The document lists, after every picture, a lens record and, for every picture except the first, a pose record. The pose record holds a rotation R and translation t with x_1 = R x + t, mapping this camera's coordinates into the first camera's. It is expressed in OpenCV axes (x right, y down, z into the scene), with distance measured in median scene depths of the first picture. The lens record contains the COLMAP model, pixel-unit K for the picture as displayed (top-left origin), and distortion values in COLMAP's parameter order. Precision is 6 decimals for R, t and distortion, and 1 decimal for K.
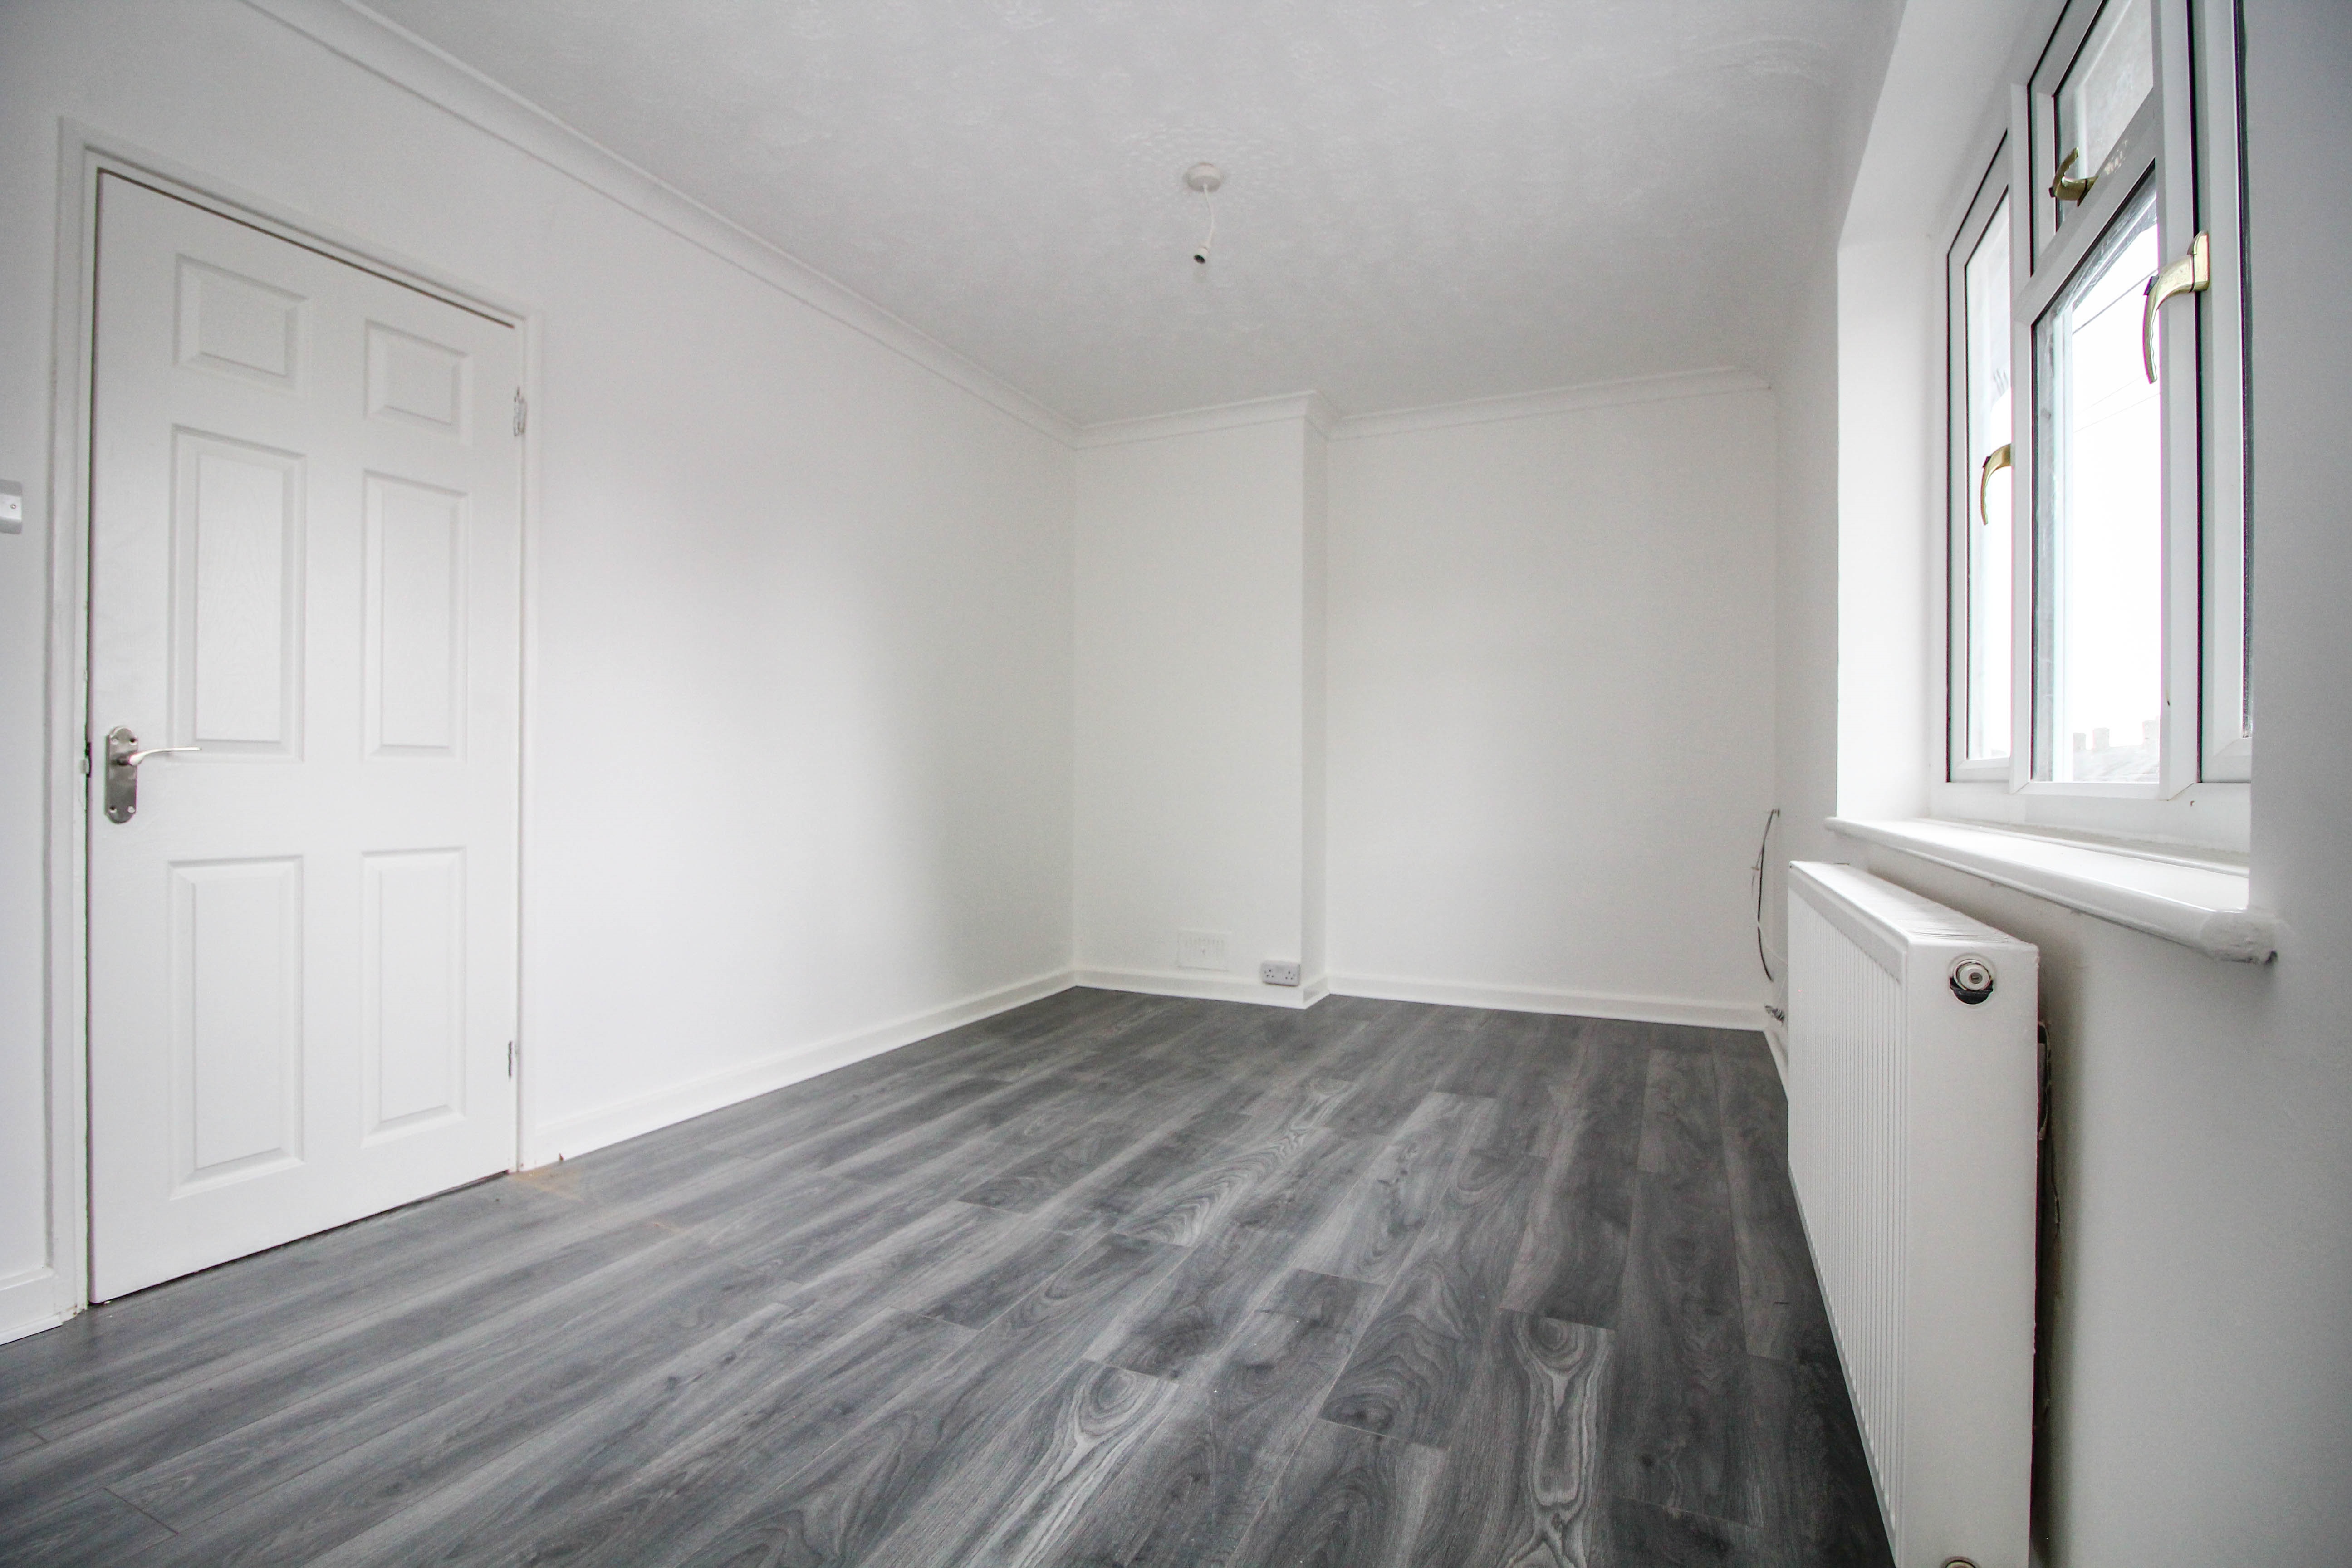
lens RADIAL K [[1093.9, 0, 1172.5], [0, 1093.9, 776.9], [0, 0, 1]] dist [0.003612, -0.013609]
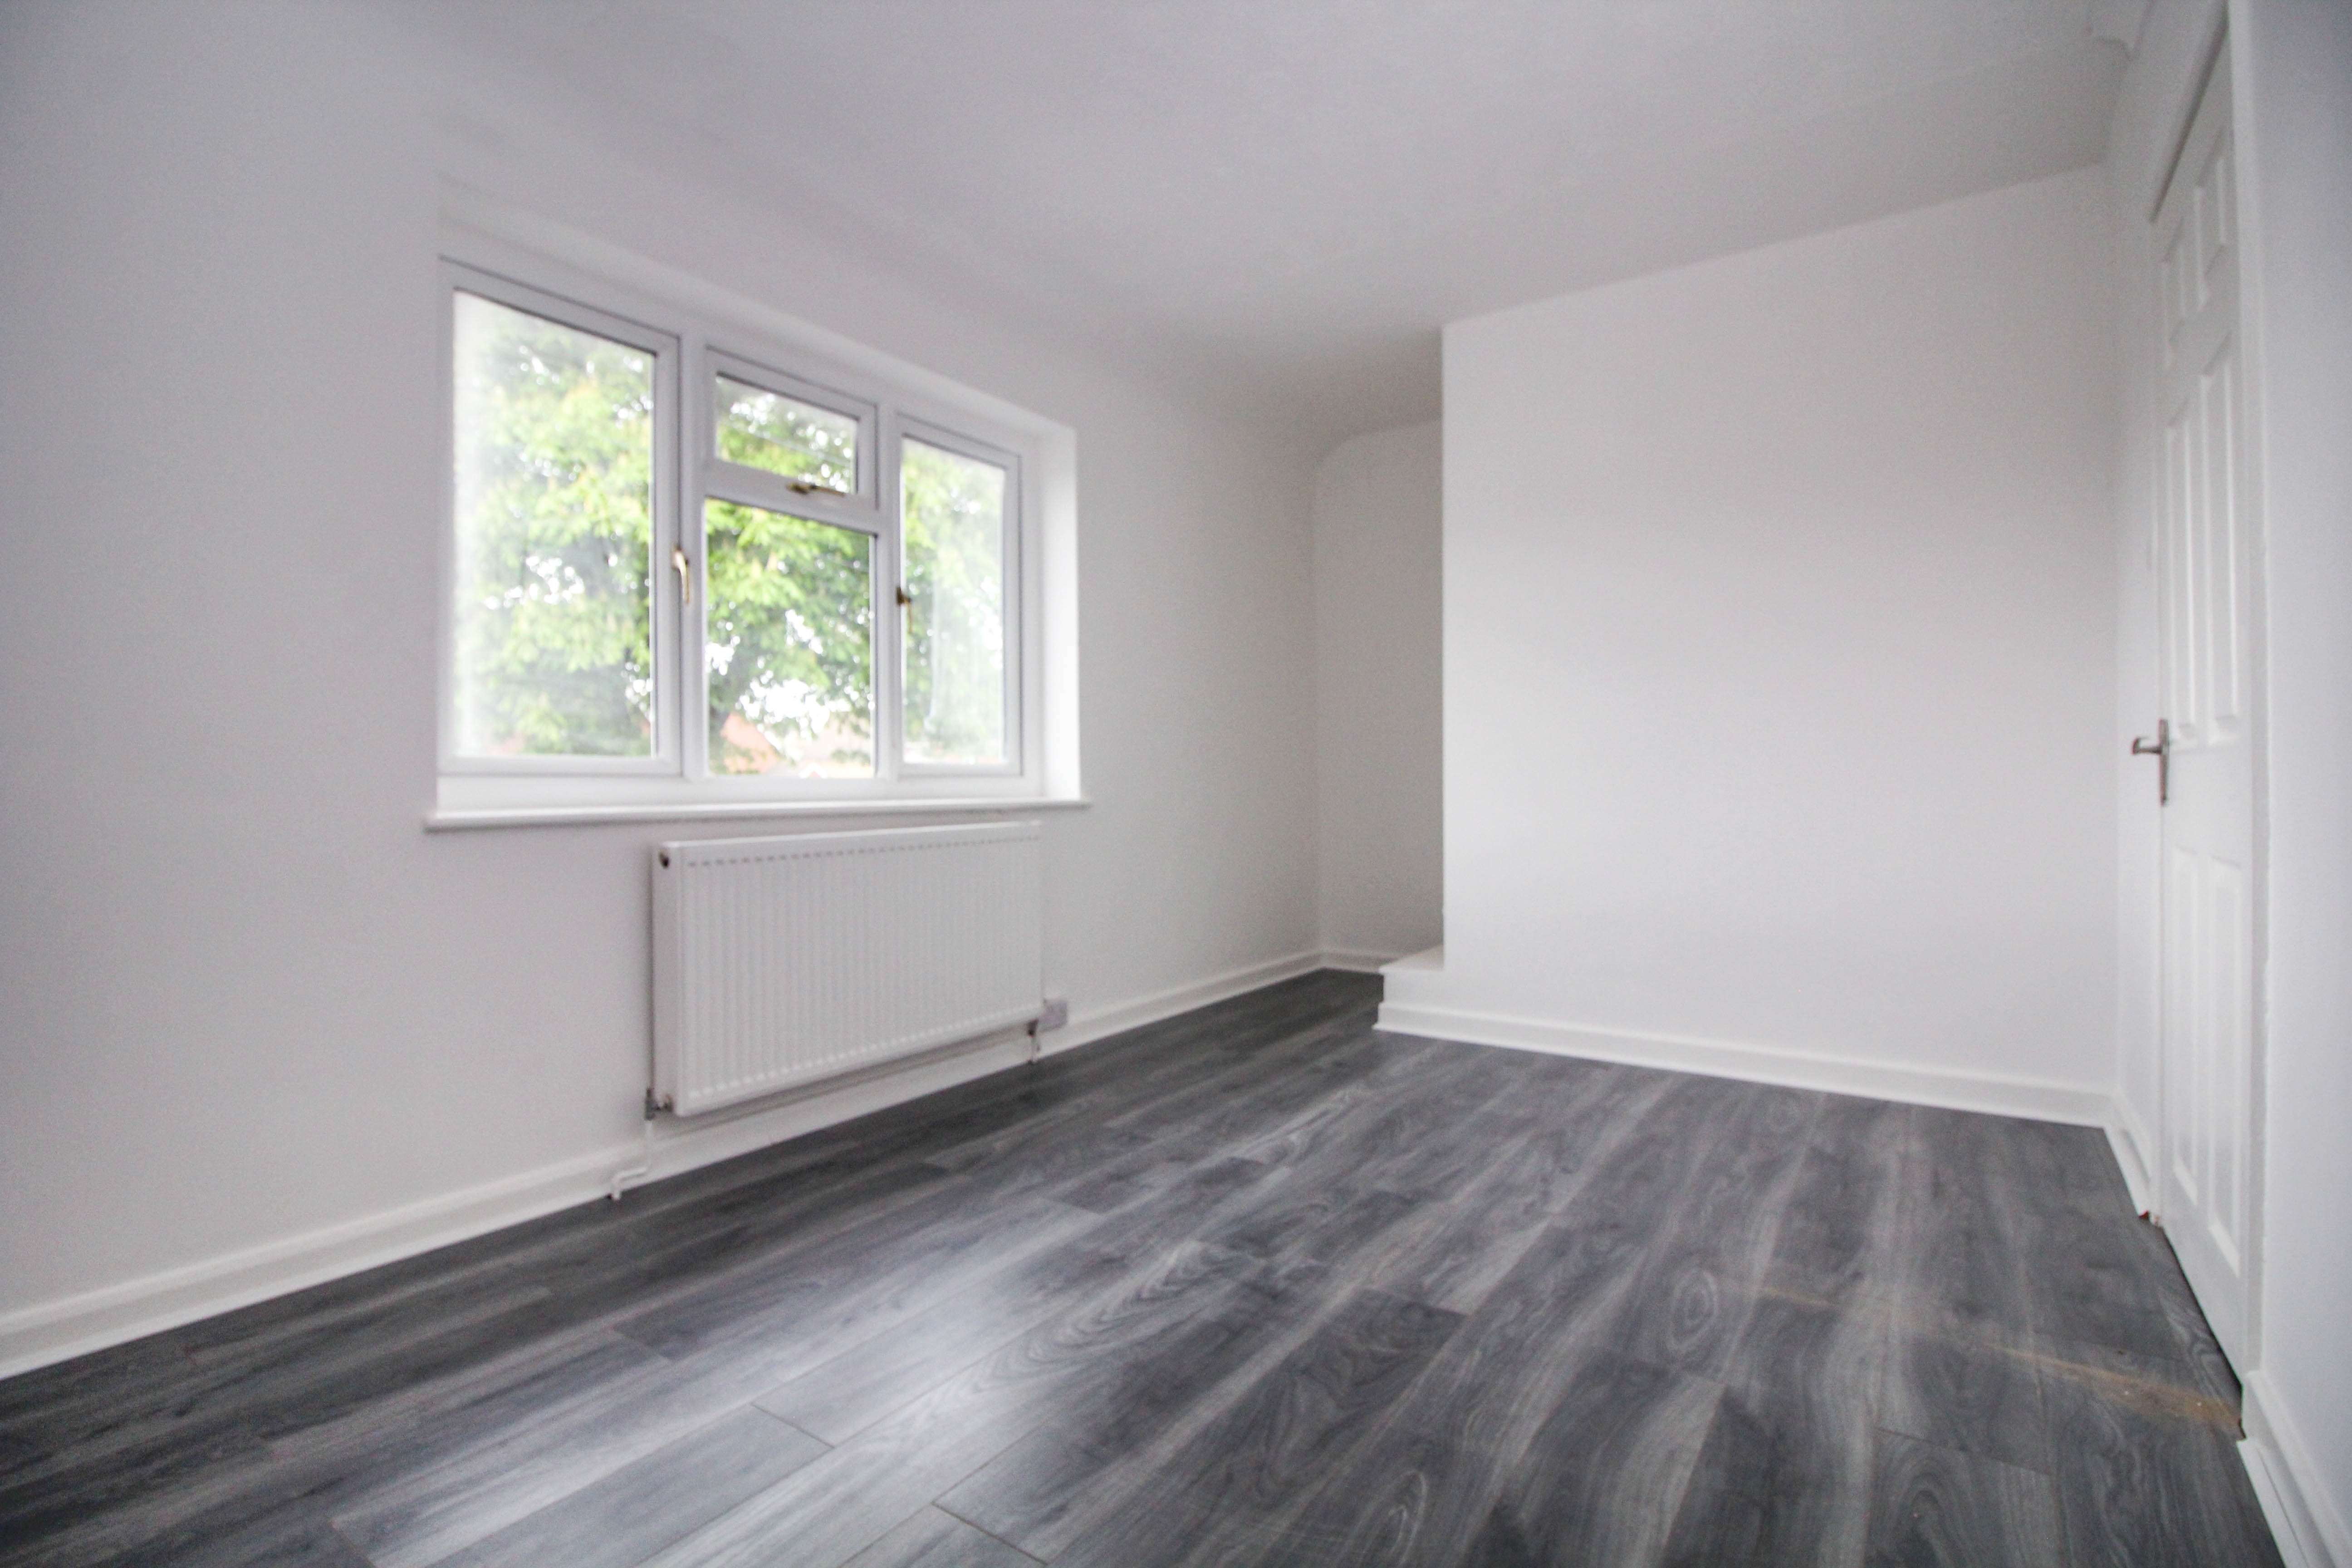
lens RADIAL K [[1093.9, 0, 1172.5], [0, 1093.9, 776.9], [0, 0, 1]] dist [0.003612, -0.013609]
pose [[-0.984498, 0.003333, 0.175365, -0.145668], [0.001996, 0.999968, -0.007804, 0.016637], [-0.175386, -0.007333, -0.984472, 1.989559]]
